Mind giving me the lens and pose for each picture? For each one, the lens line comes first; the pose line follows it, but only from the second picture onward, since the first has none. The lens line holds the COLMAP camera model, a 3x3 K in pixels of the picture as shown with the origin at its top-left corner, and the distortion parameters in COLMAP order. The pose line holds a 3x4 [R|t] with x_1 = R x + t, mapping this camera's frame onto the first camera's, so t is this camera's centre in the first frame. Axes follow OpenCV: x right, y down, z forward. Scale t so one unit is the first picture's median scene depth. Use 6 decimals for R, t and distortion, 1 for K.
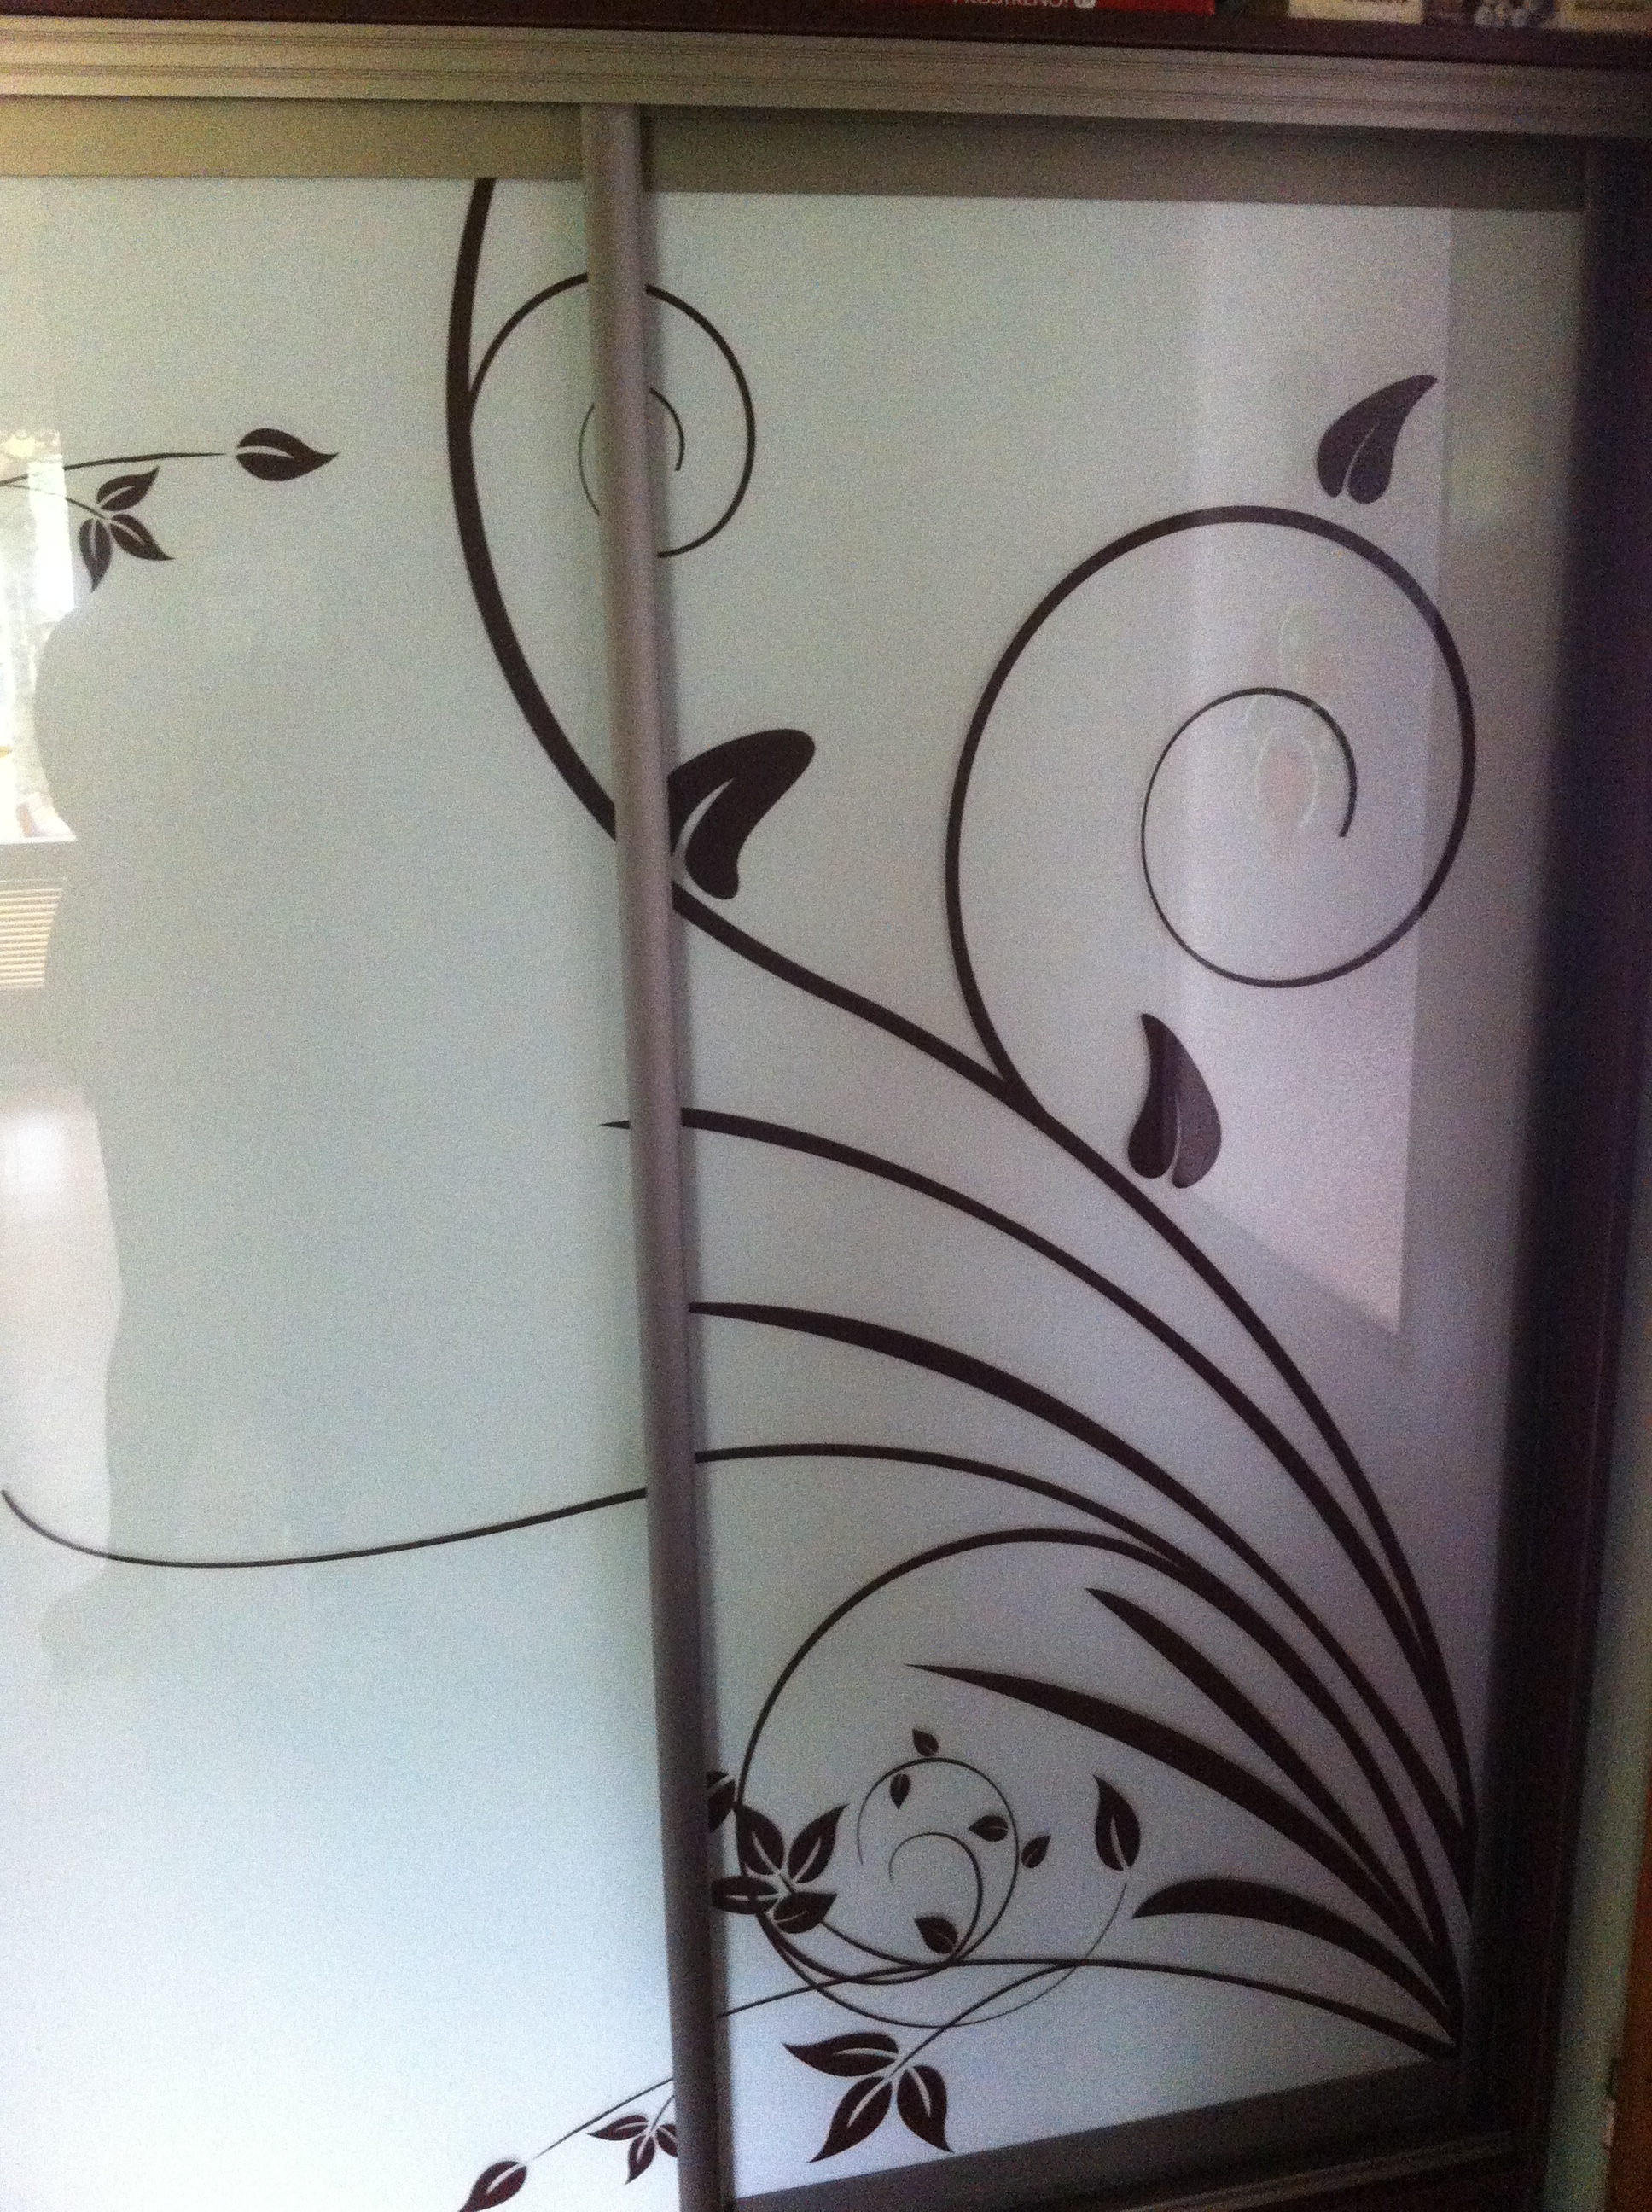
lens RADIAL K [[2032.0, 0, 828.7], [0, 2032.0, 1023.5], [0, 0, 1]] dist [0.065736, -0.237065]
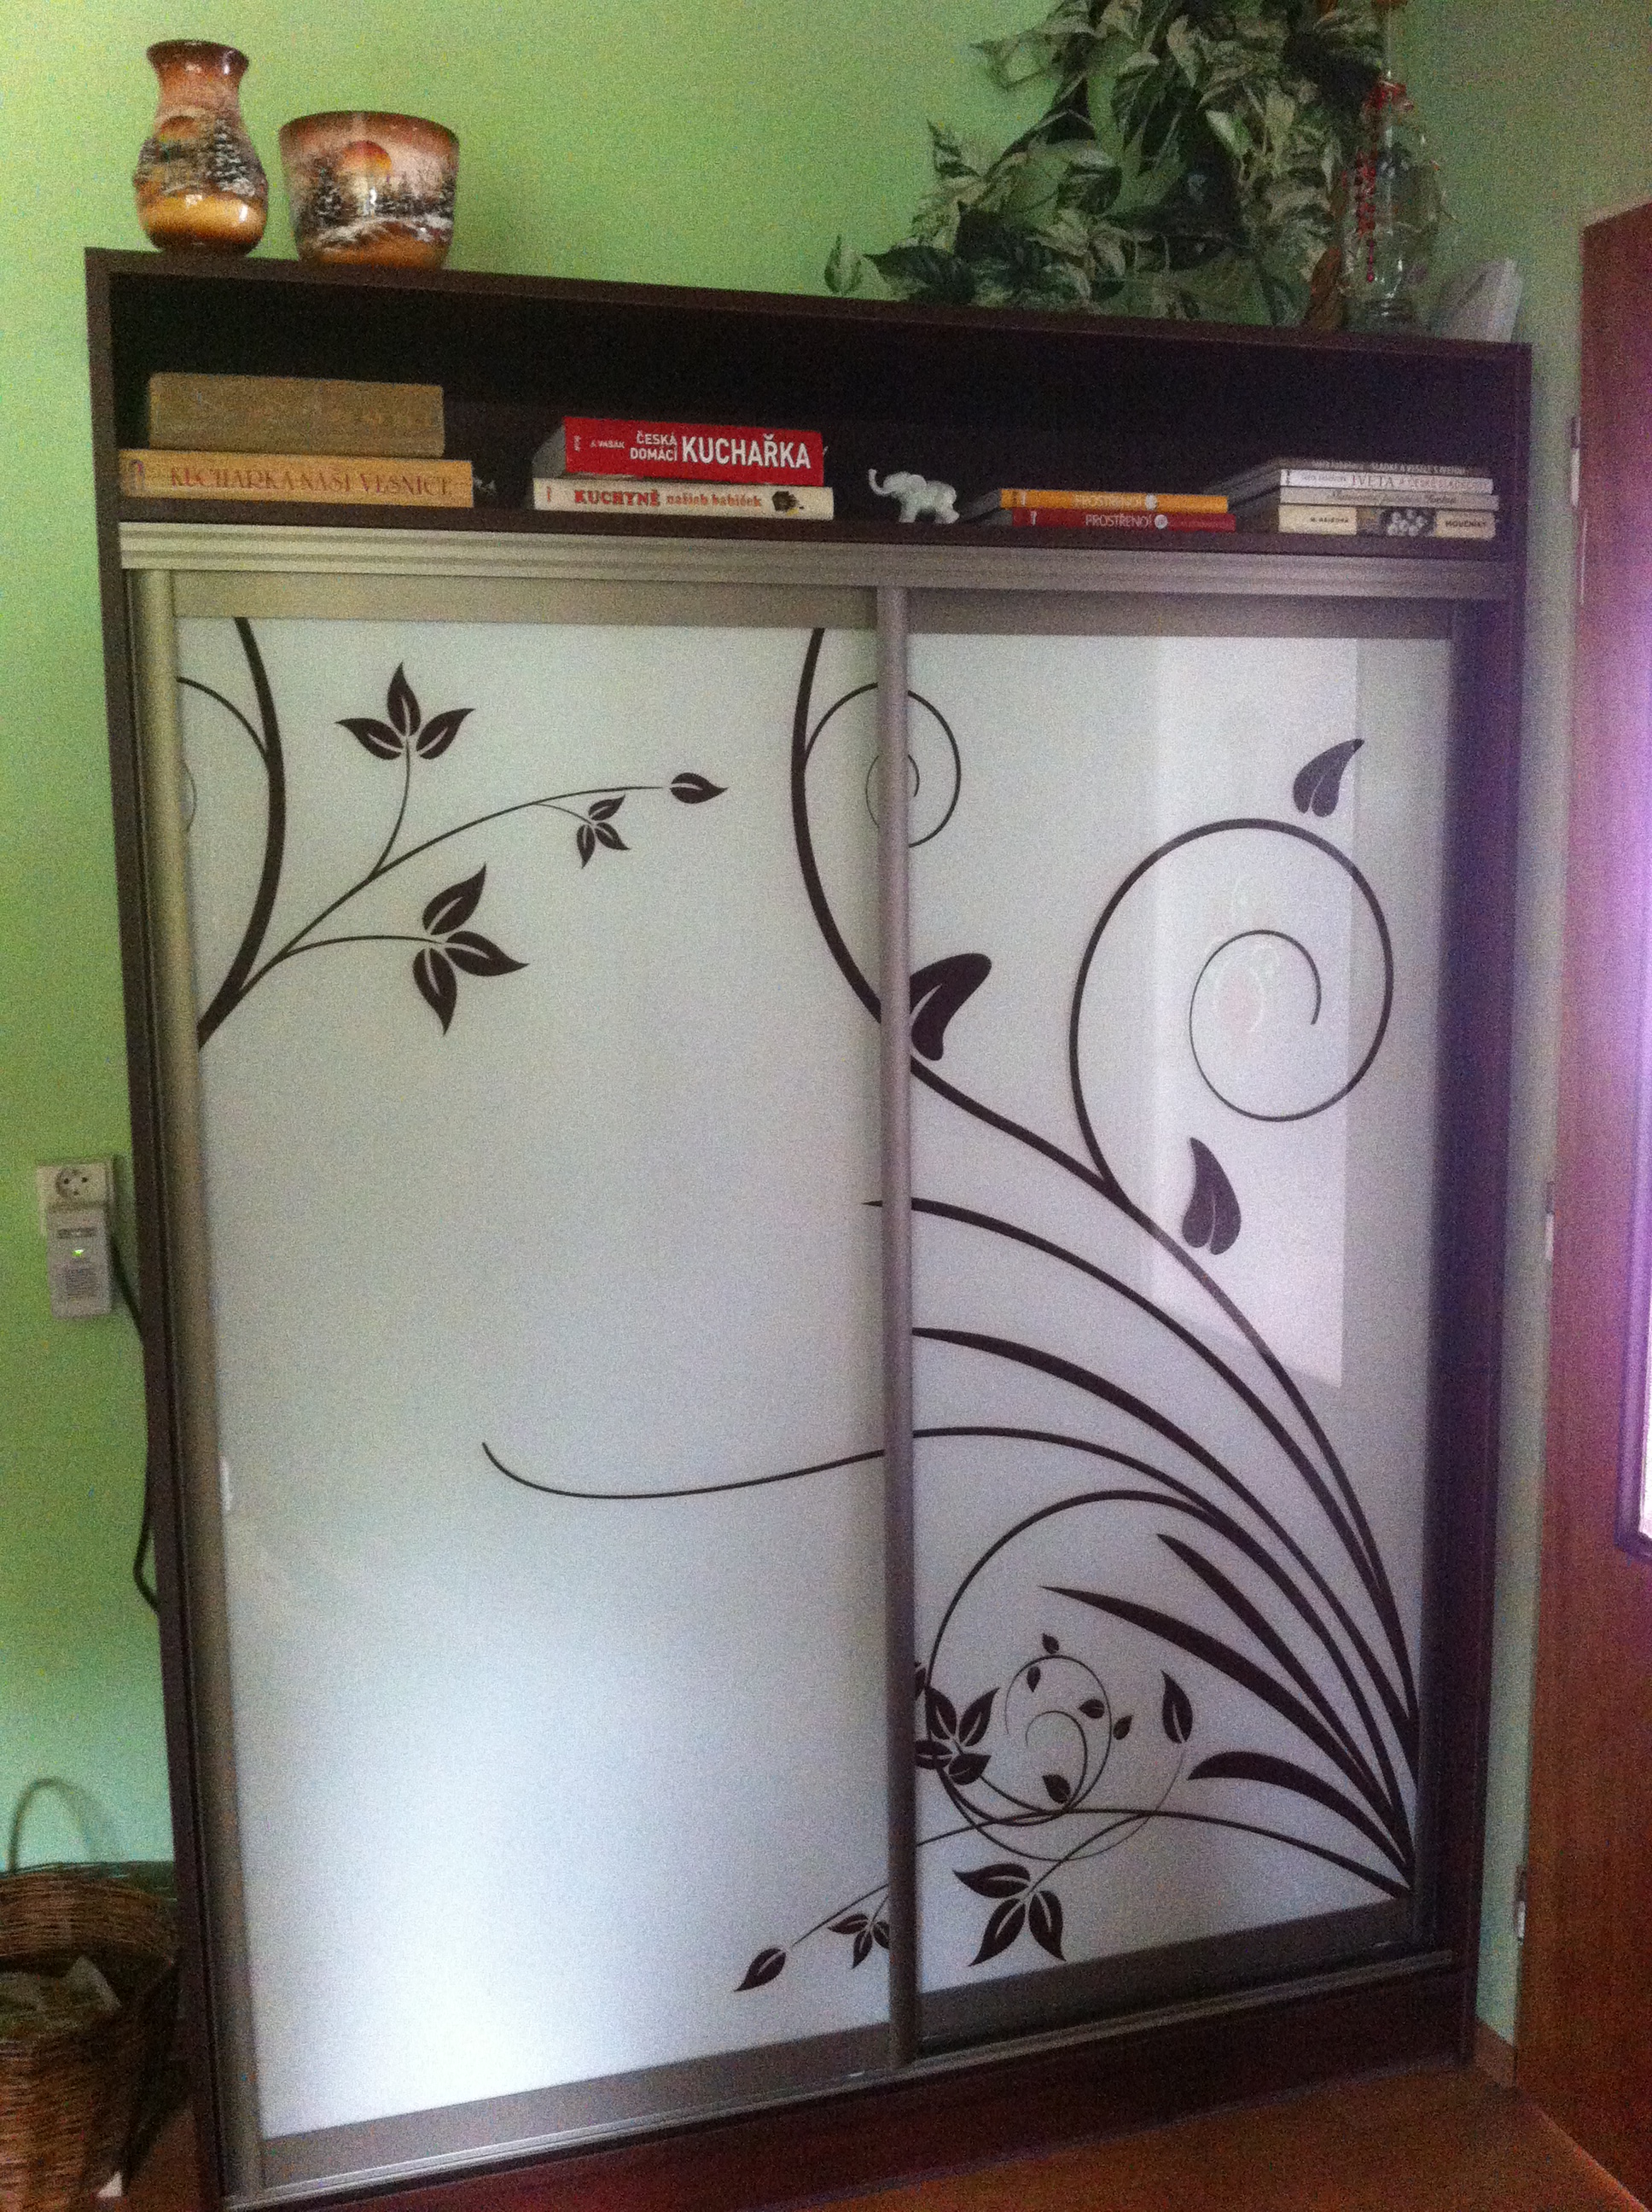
lens RADIAL K [[2032.0, 0, 828.7], [0, 2032.0, 1023.5], [0, 0, 1]] dist [0.065736, -0.237065]
pose [[0.996992, 0.001575, 0.077488, -0.227745], [0.007781, 0.992707, -0.120298, 0.087795], [-0.077112, 0.120539, 0.989709, -0.491439]]
